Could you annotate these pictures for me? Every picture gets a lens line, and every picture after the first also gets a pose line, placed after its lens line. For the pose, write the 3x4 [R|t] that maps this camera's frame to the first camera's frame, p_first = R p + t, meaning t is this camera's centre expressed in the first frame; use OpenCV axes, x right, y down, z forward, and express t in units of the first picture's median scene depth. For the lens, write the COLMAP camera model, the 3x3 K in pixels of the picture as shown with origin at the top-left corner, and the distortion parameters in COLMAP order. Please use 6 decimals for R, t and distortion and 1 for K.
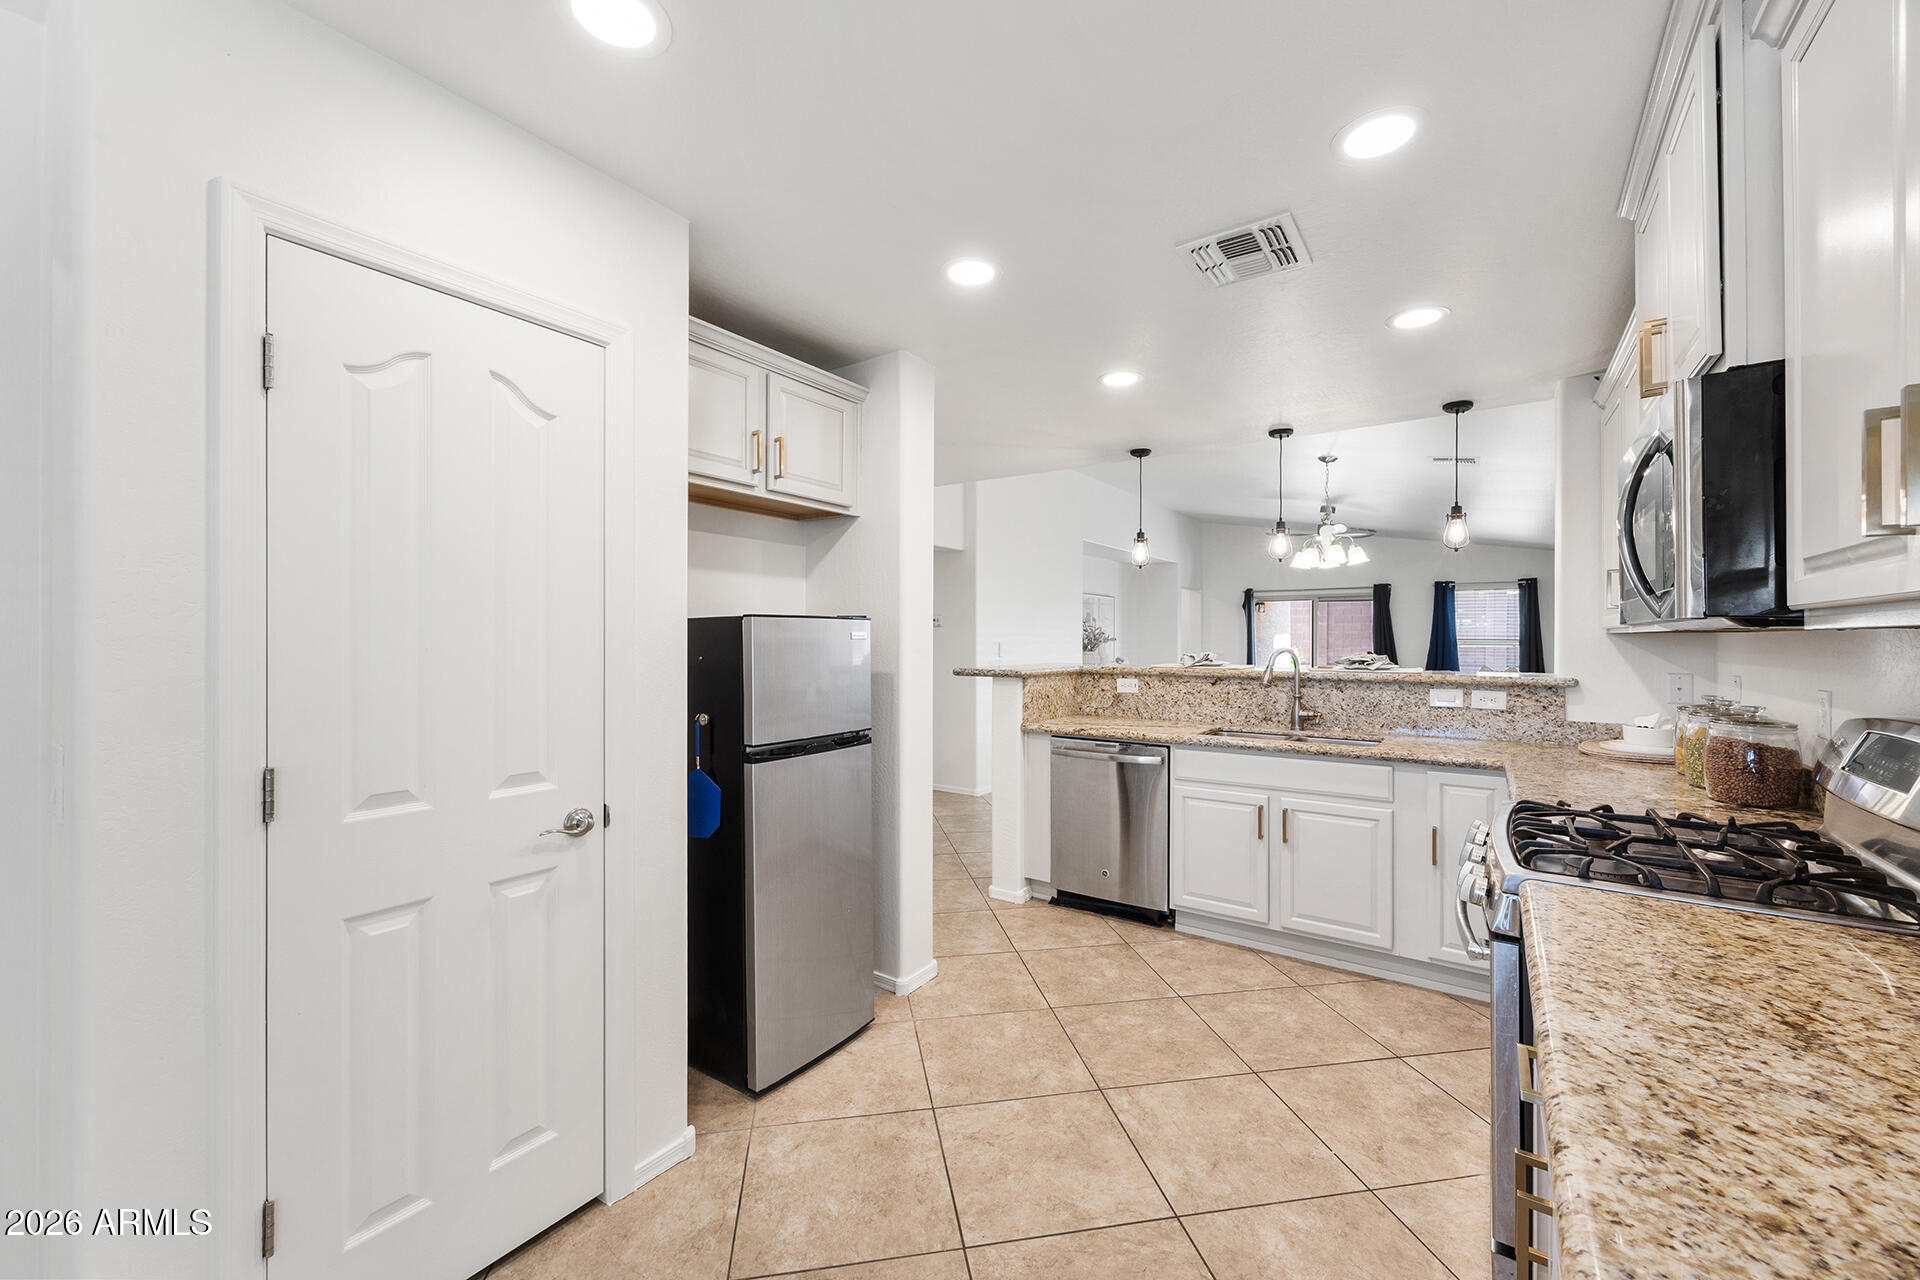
lens RADIAL K [[750.0, 0, 962.2], [0, 750.0, 641.6], [0, 0, 1]] dist [0.002812, 0.000113]
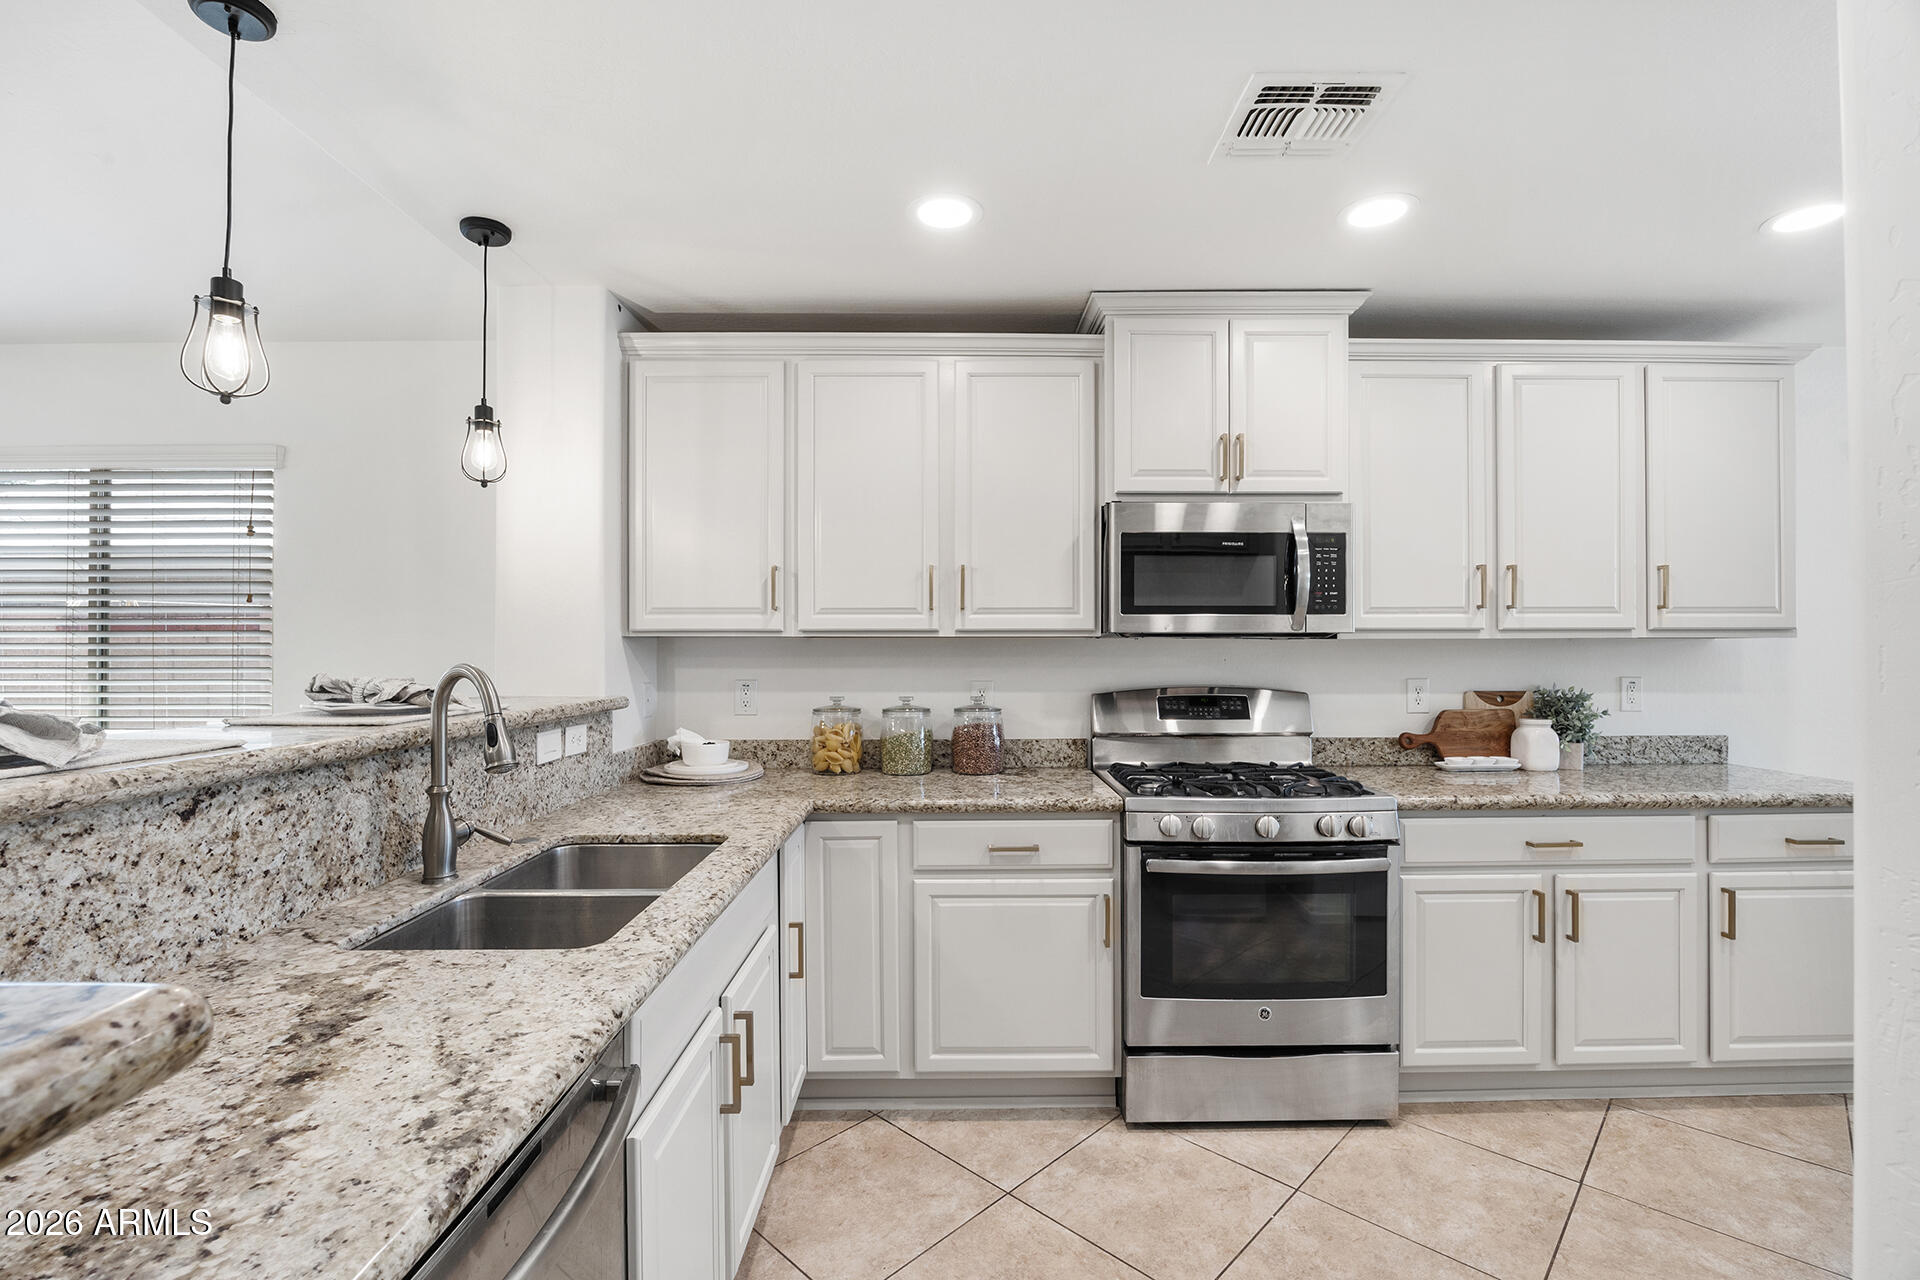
lens RADIAL K [[842.1, 0, 962.3], [0, 842.1, 642.3], [0, 0, 1]] dist [-0.013937, 0.000196]
pose [[-0.582359, 0.004584, 0.812919, -0.069707], [0.002900, 0.999989, -0.003561, -0.001018], [-0.812926, 0.000284, -0.582366, 1.285931]]
